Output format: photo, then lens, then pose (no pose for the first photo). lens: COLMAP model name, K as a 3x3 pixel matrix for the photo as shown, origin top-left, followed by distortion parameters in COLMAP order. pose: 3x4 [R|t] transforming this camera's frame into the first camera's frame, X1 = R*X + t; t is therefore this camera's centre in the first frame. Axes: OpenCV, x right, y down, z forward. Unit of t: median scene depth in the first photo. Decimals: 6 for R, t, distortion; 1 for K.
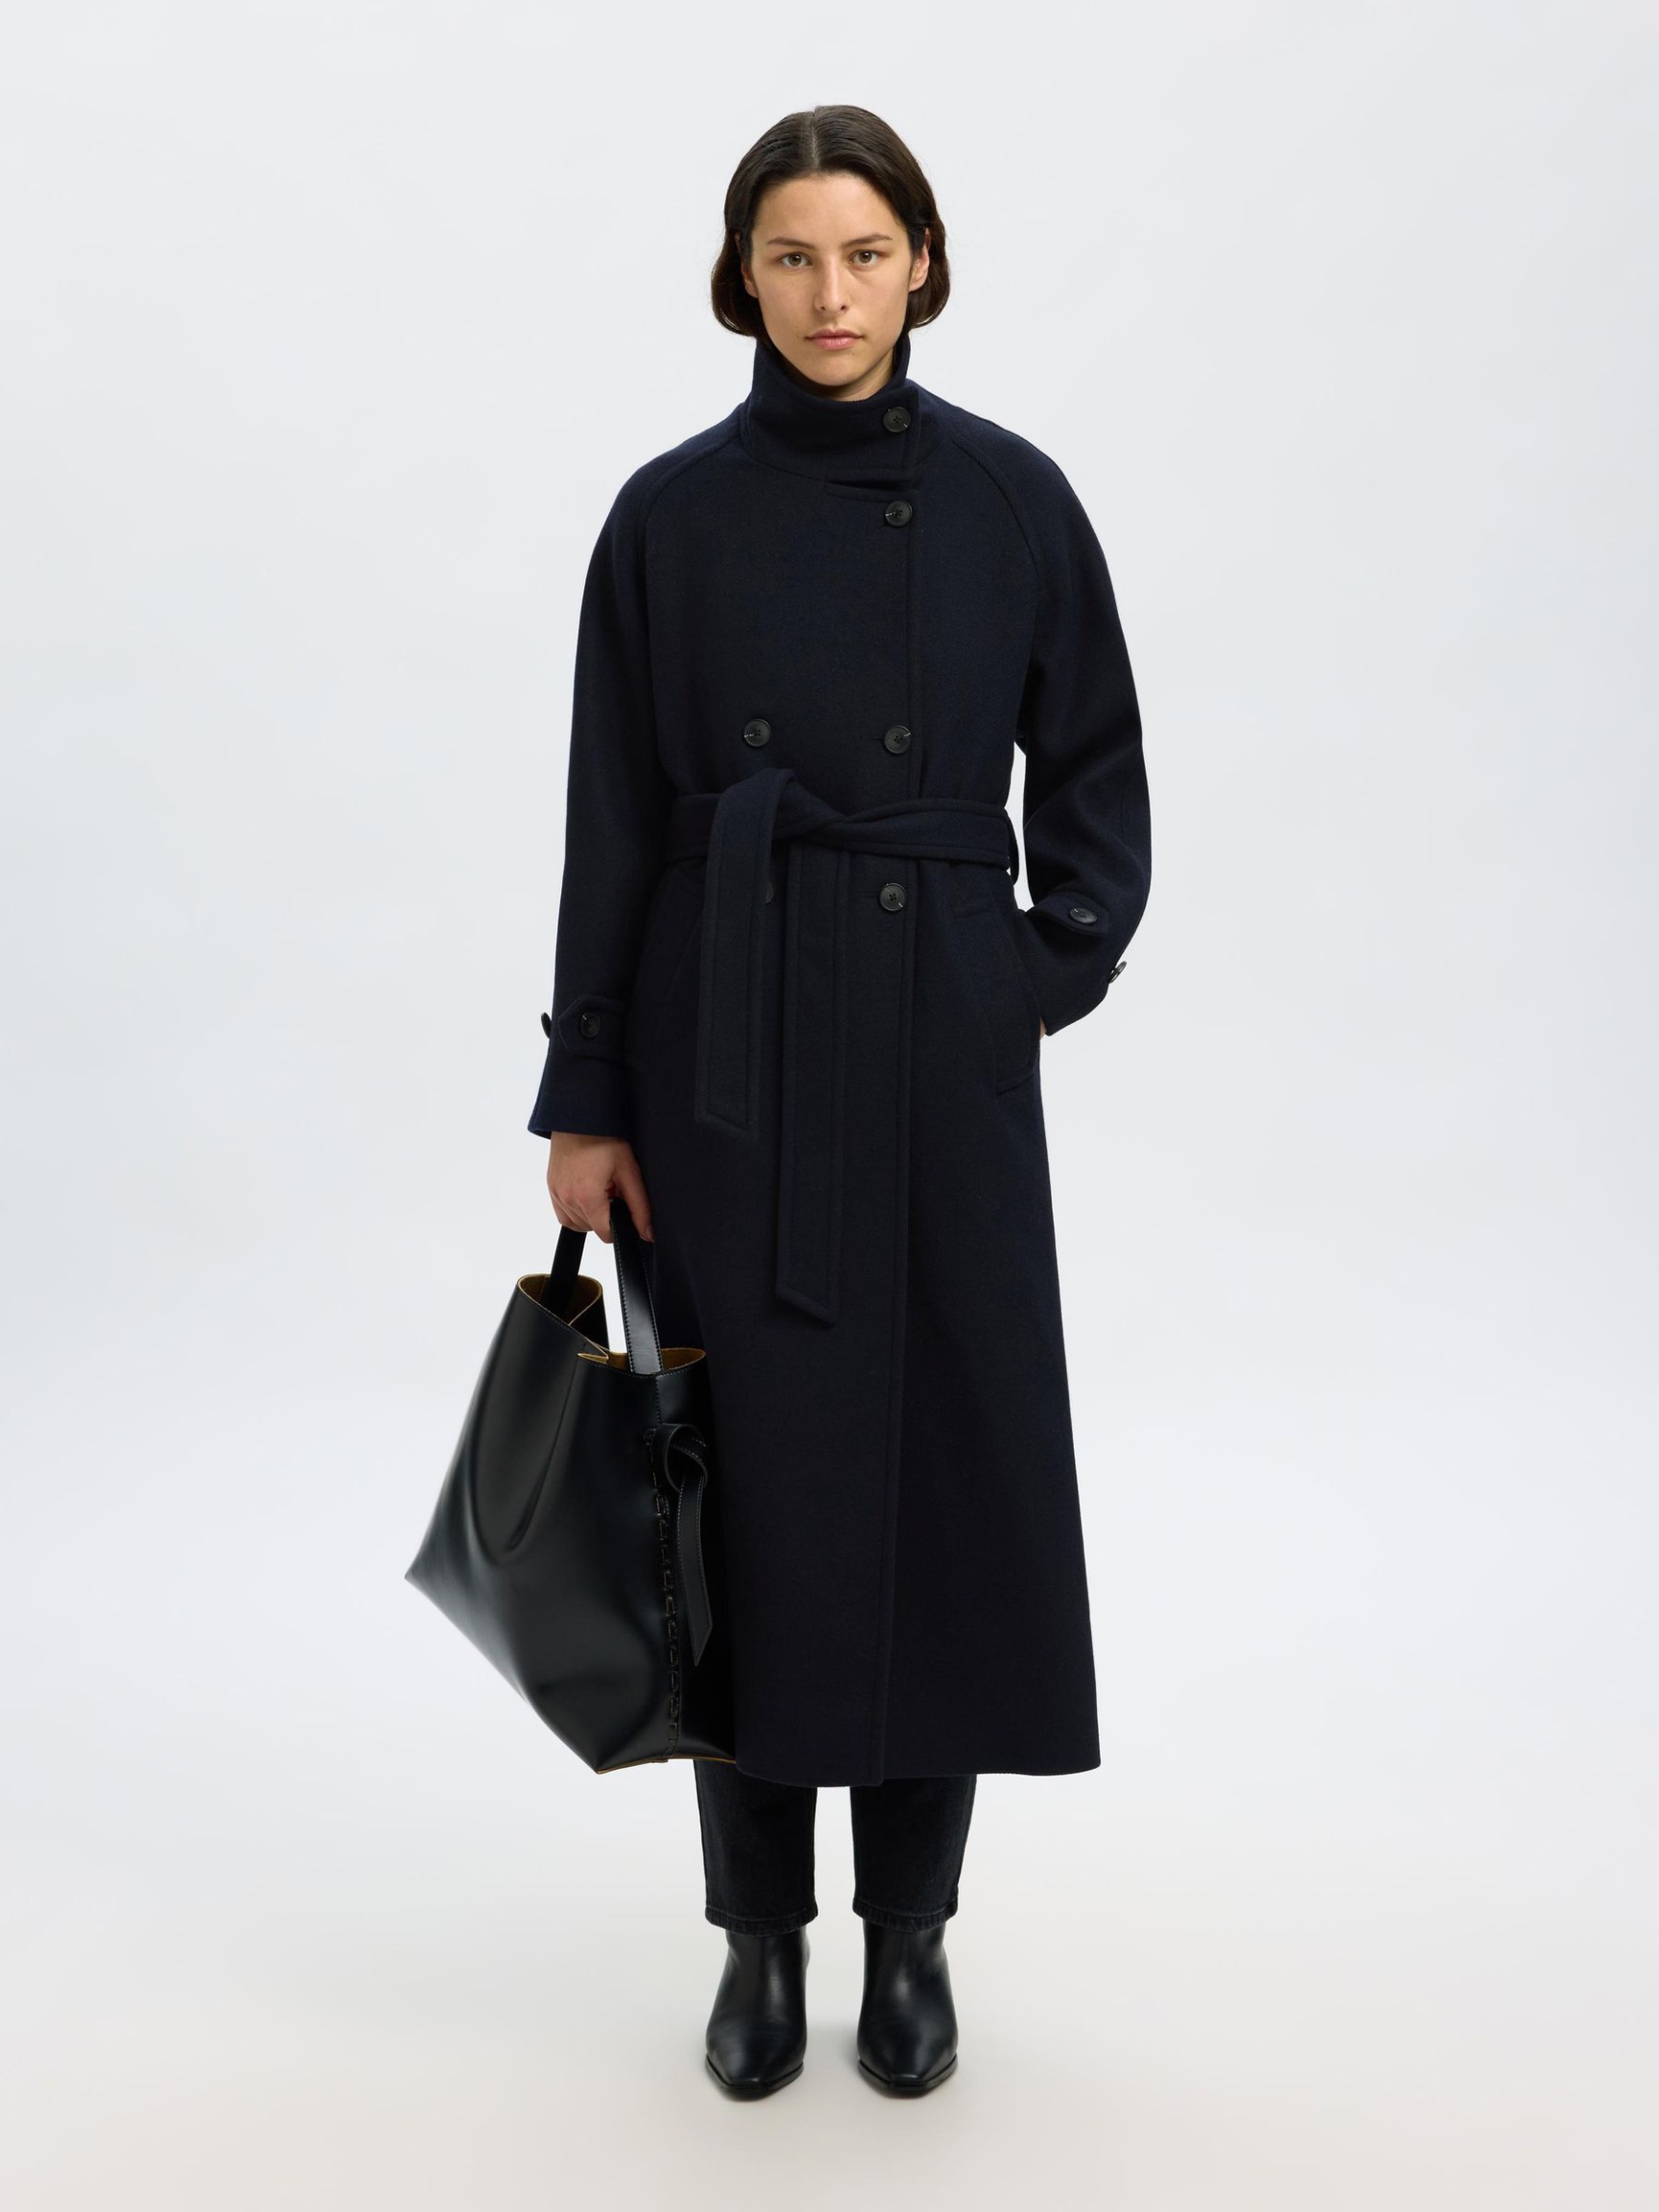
lens RADIAL K [[6200.2, 0, 821.1], [0, 6200.2, 1089.1], [0, 0, 1]] dist [0.069581, 0.000000]
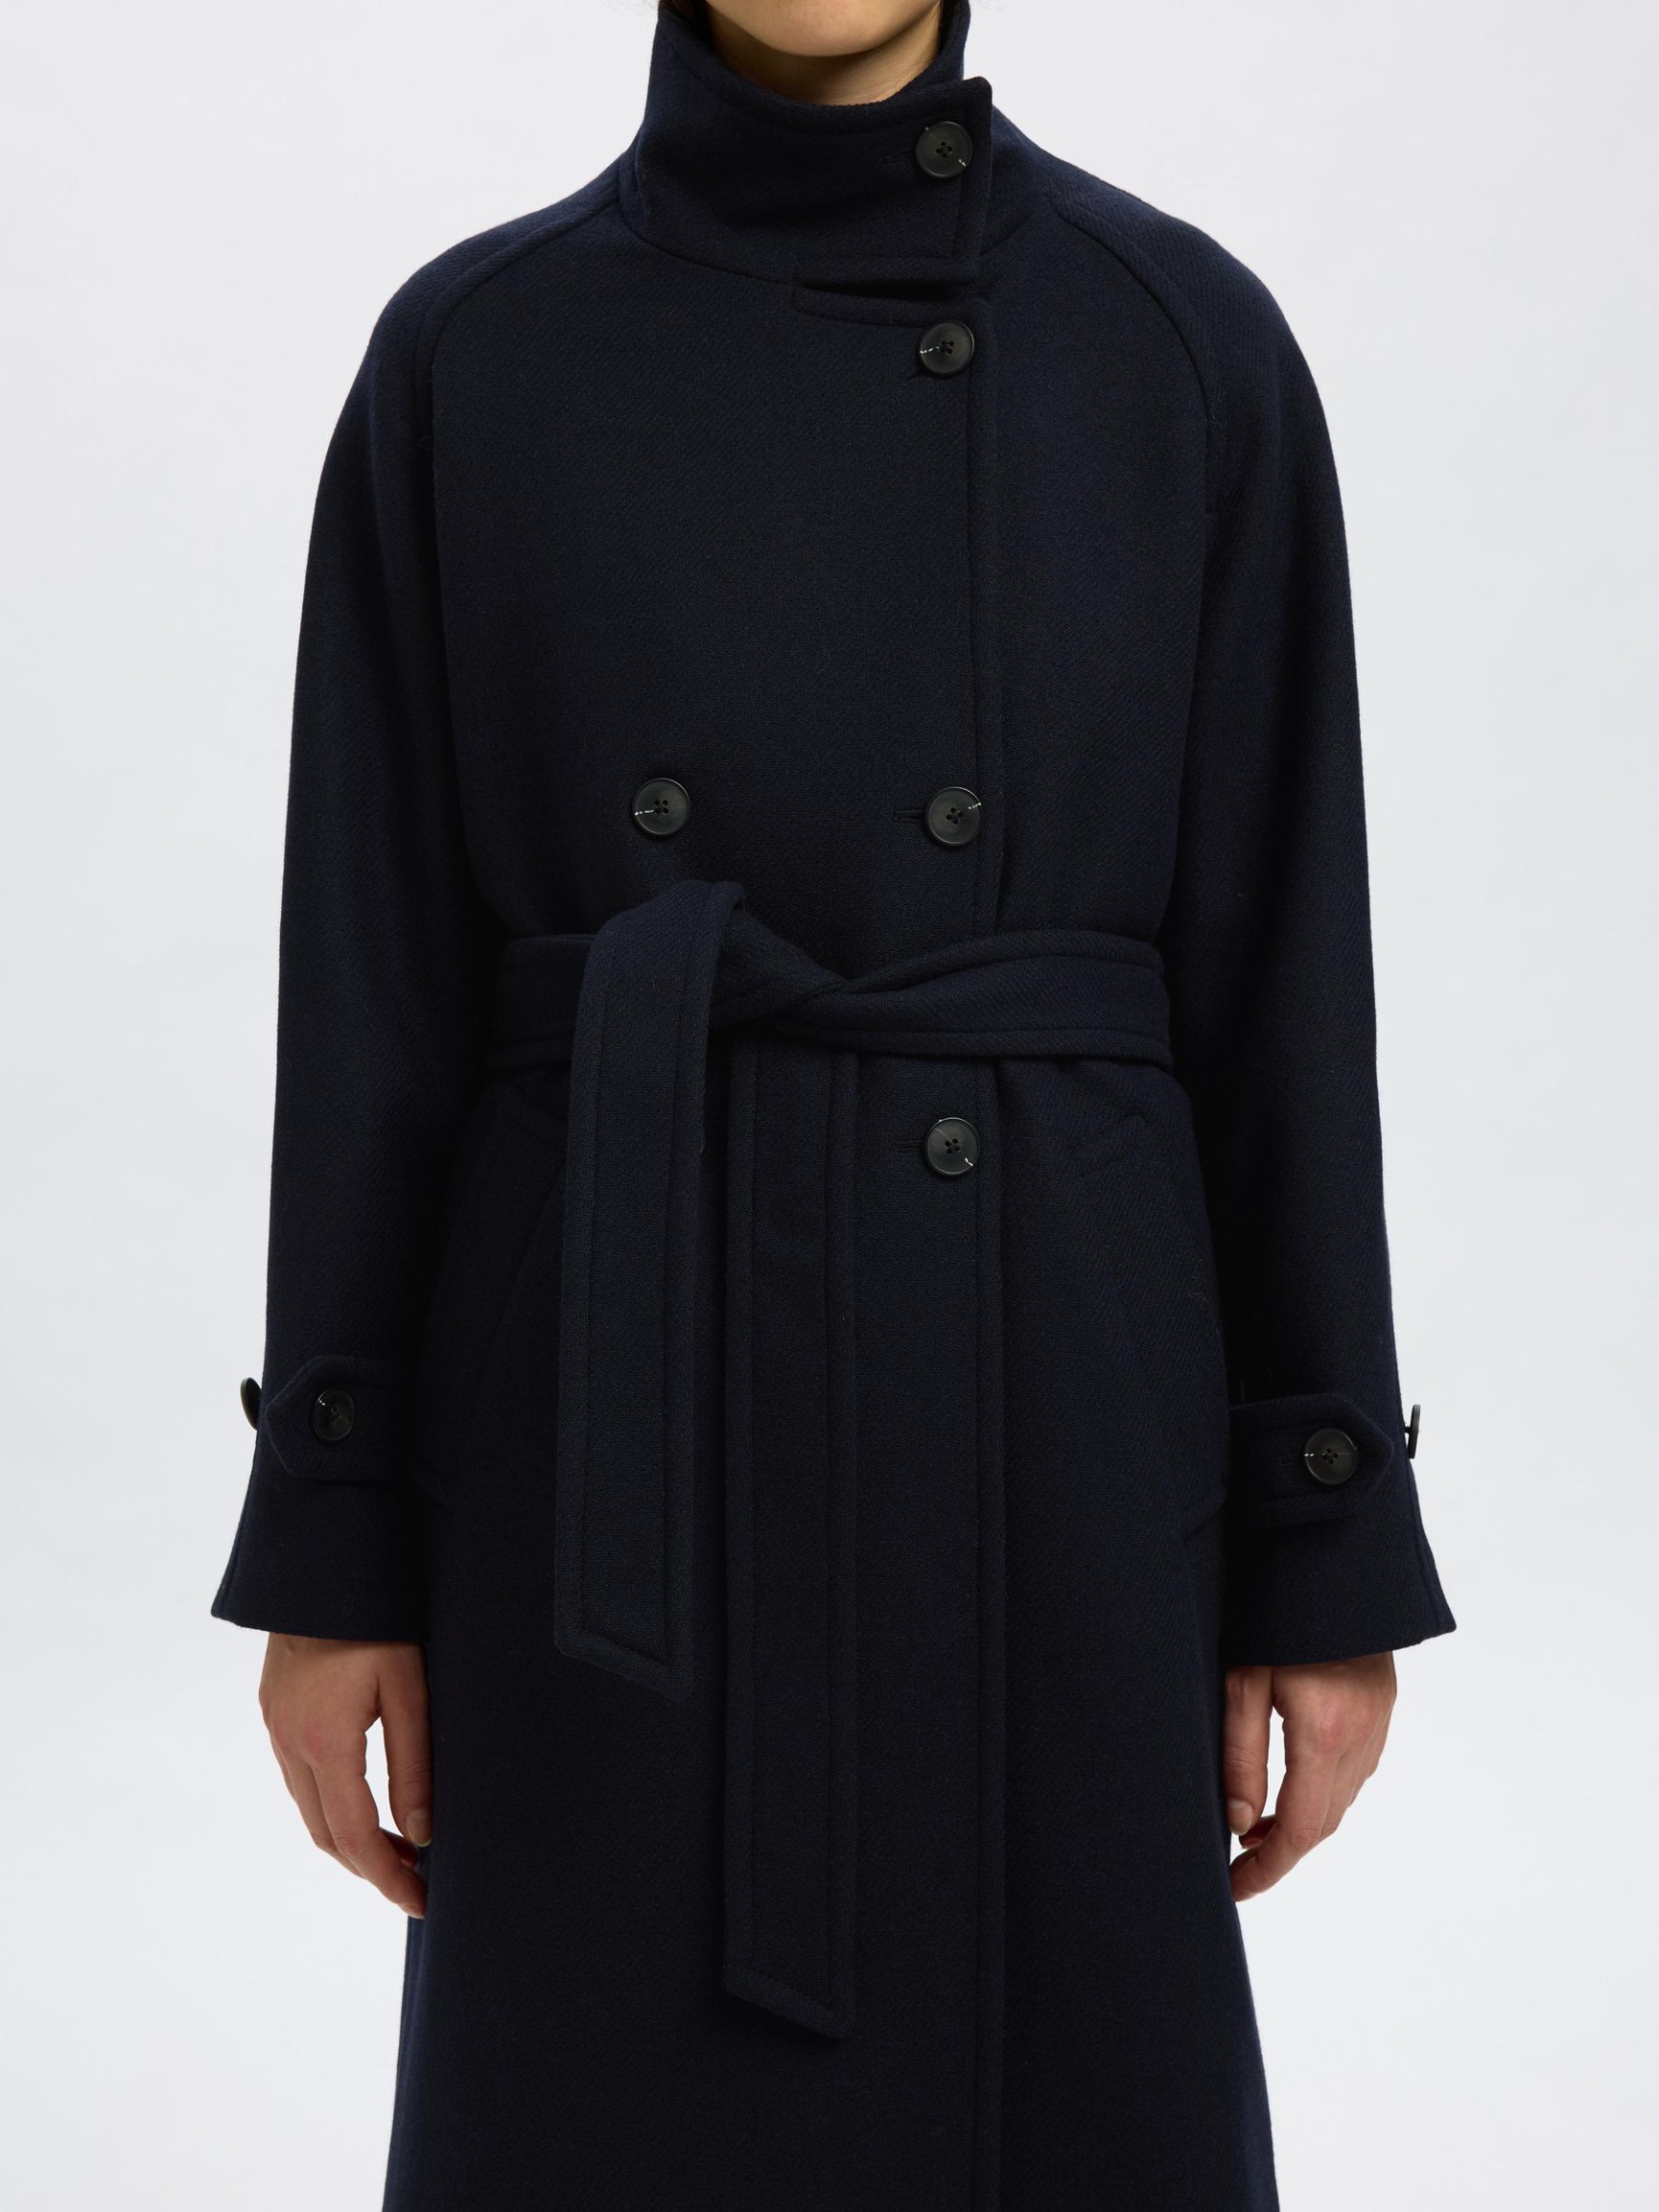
lens RADIAL K [[6200.2, 0, 828.0], [0, 6200.2, 1122.2], [0, 0, 1]] dist [0.069581, 0.000000]
pose [[0.999837, -0.017380, 0.004923, -0.000280], [0.017418, 0.999817, -0.007947, -0.028732], [-0.004783, 0.008031, 0.999956, 0.514978]]
